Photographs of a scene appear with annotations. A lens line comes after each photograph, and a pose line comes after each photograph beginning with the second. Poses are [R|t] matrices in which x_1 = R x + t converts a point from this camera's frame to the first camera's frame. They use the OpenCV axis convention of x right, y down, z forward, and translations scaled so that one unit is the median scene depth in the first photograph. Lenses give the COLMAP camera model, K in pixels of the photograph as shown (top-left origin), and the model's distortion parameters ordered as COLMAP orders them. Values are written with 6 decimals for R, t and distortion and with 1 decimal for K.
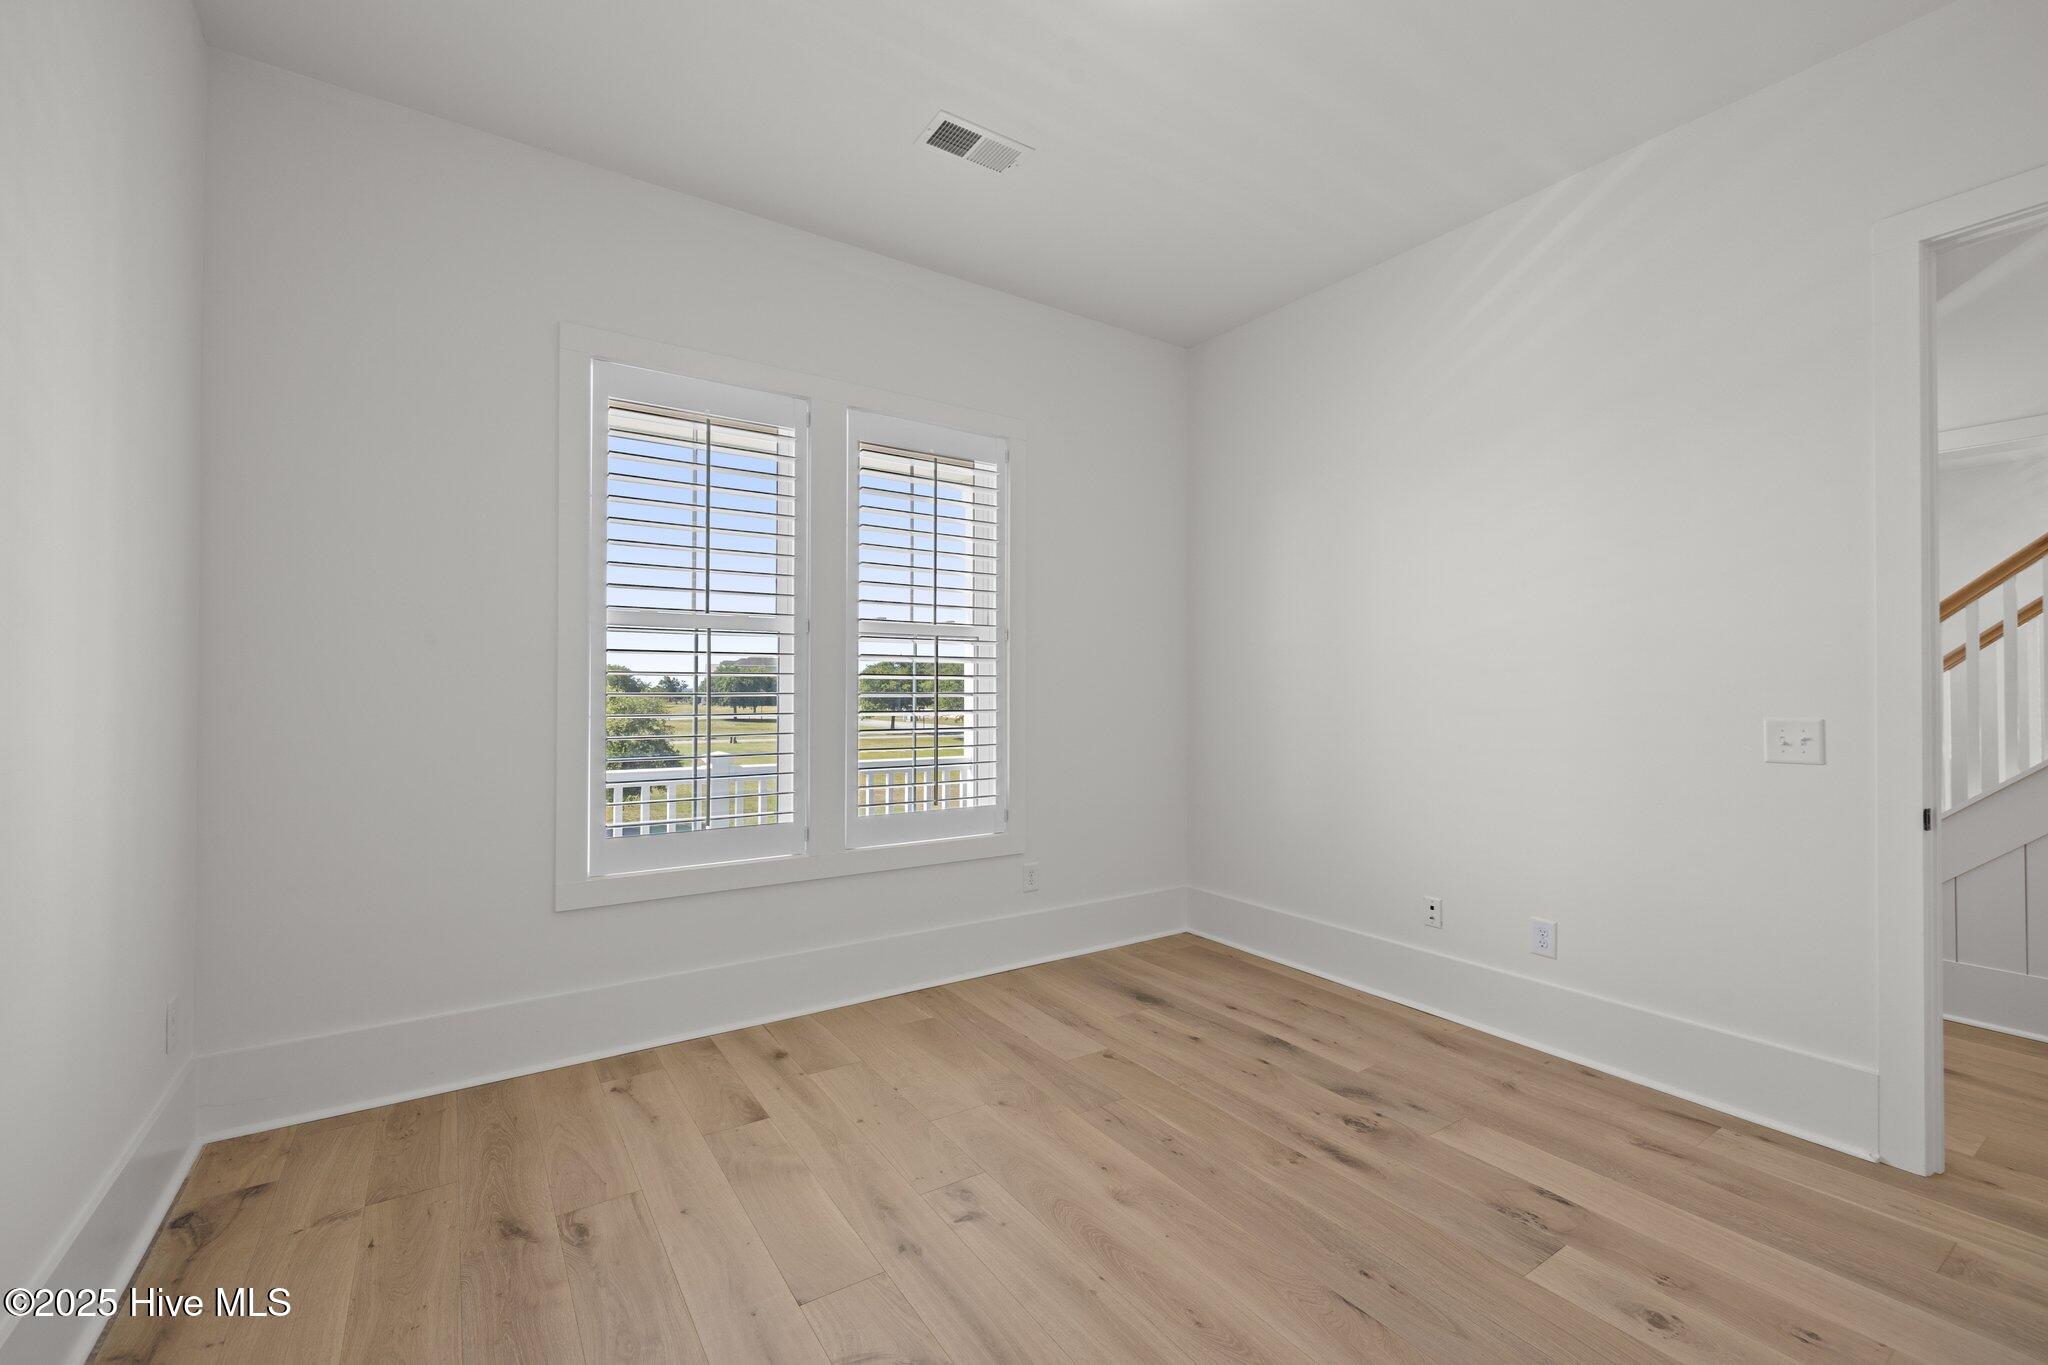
lens RADIAL K [[879.2, 0, 1027.3], [0, 879.2, 681.1], [0, 0, 1]] dist [0.006070, -0.000278]
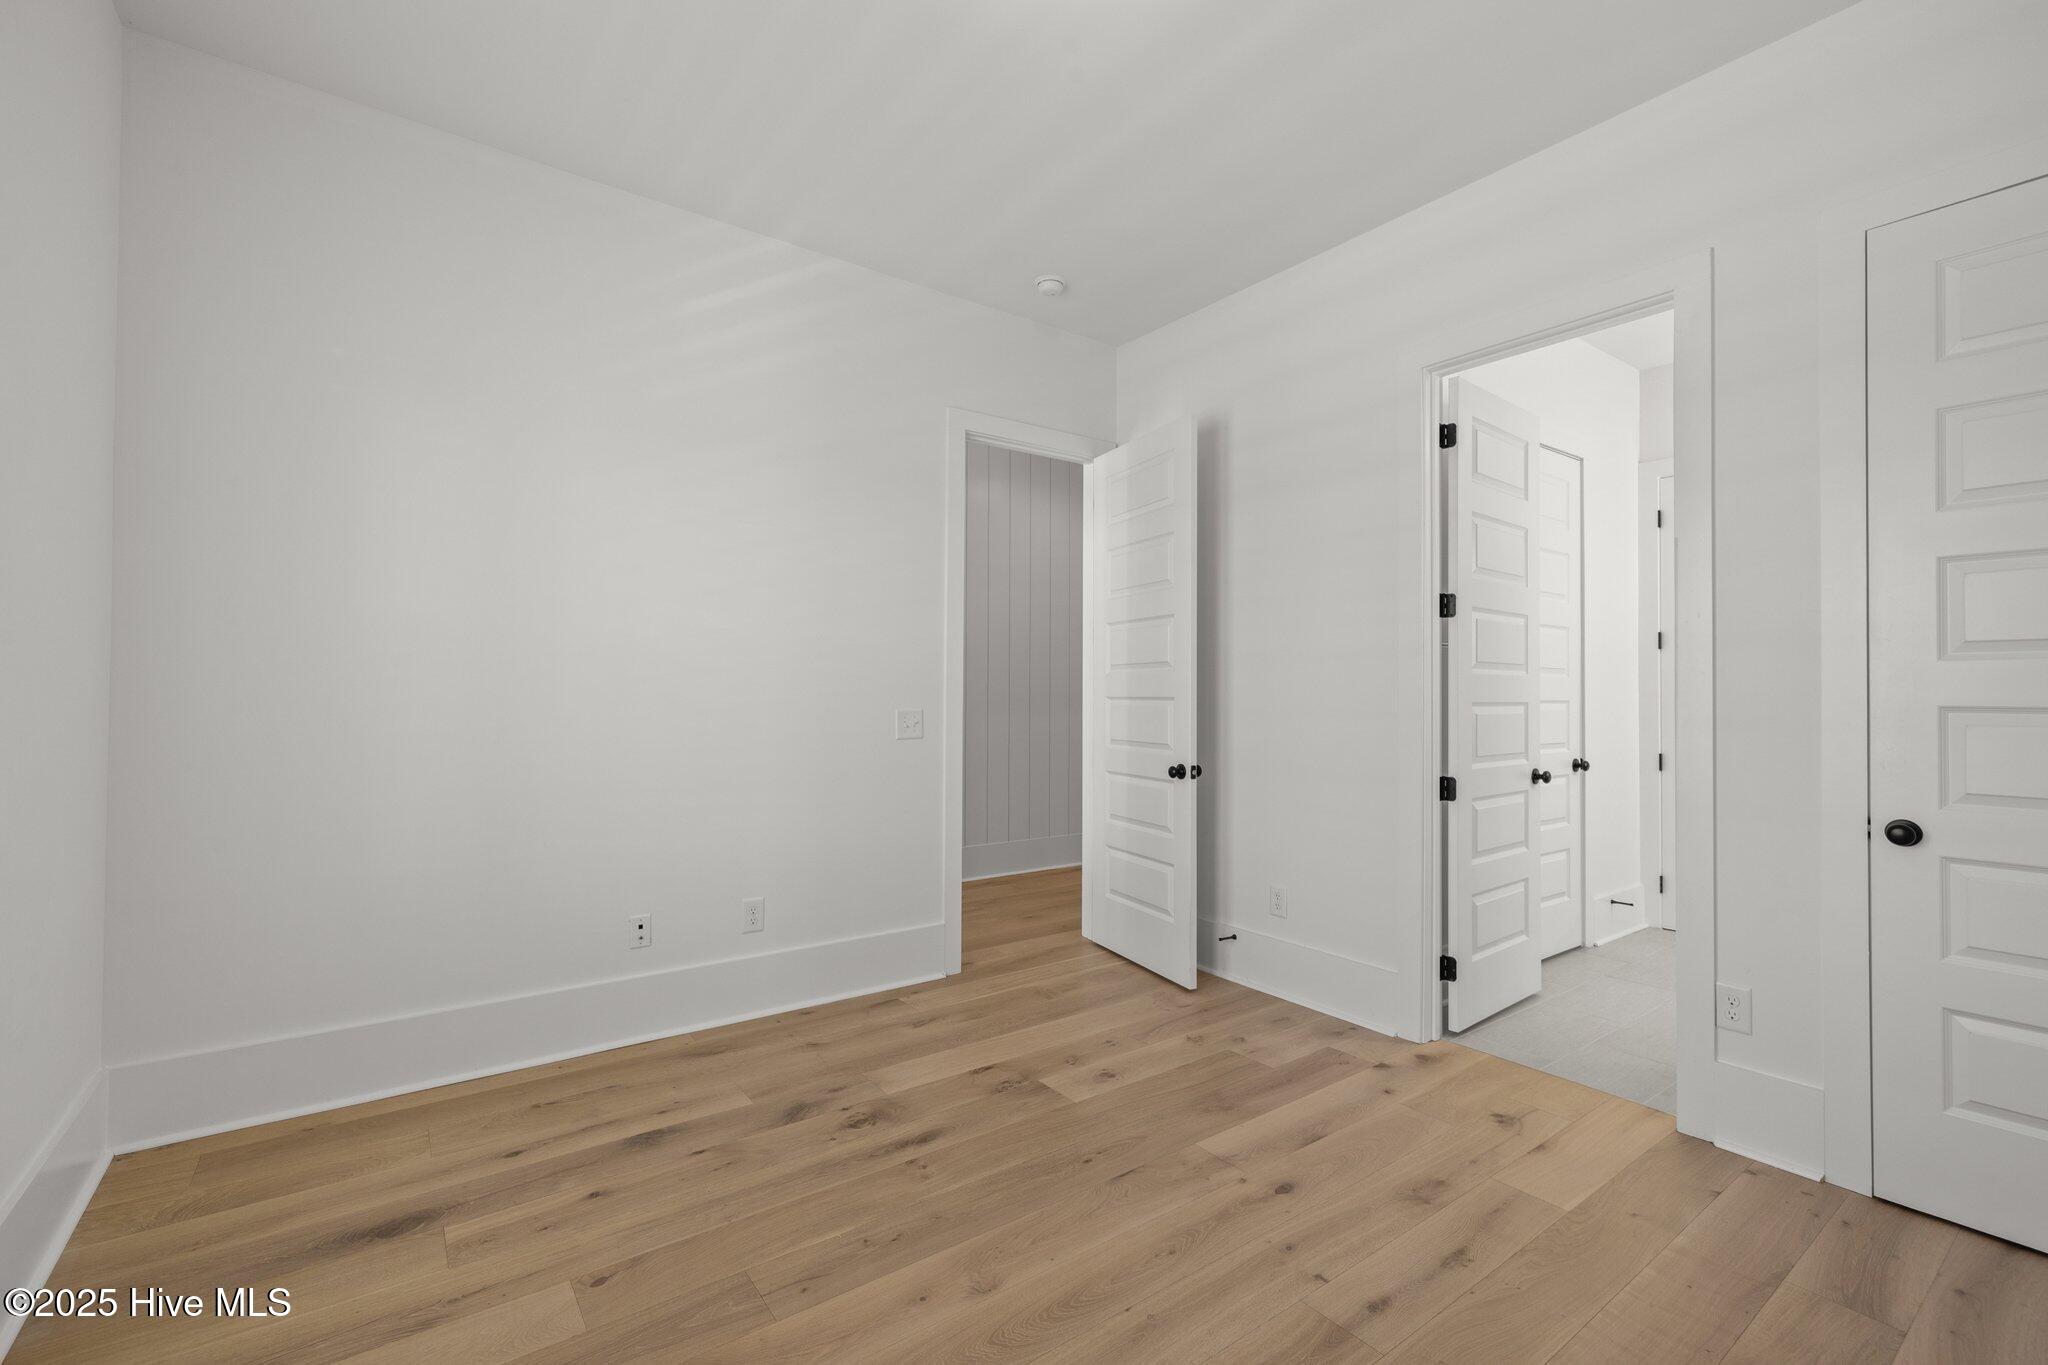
lens RADIAL K [[879.2, 0, 1040.9], [0, 879.2, 683.7], [0, 0, 1]] dist [0.006070, -0.000278]
pose [[-0.059592, 0.007979, 0.998191, -0.587747], [-0.017081, 0.999813, -0.009012, 0.007337], [-0.998077, -0.017587, -0.059445, 0.787651]]
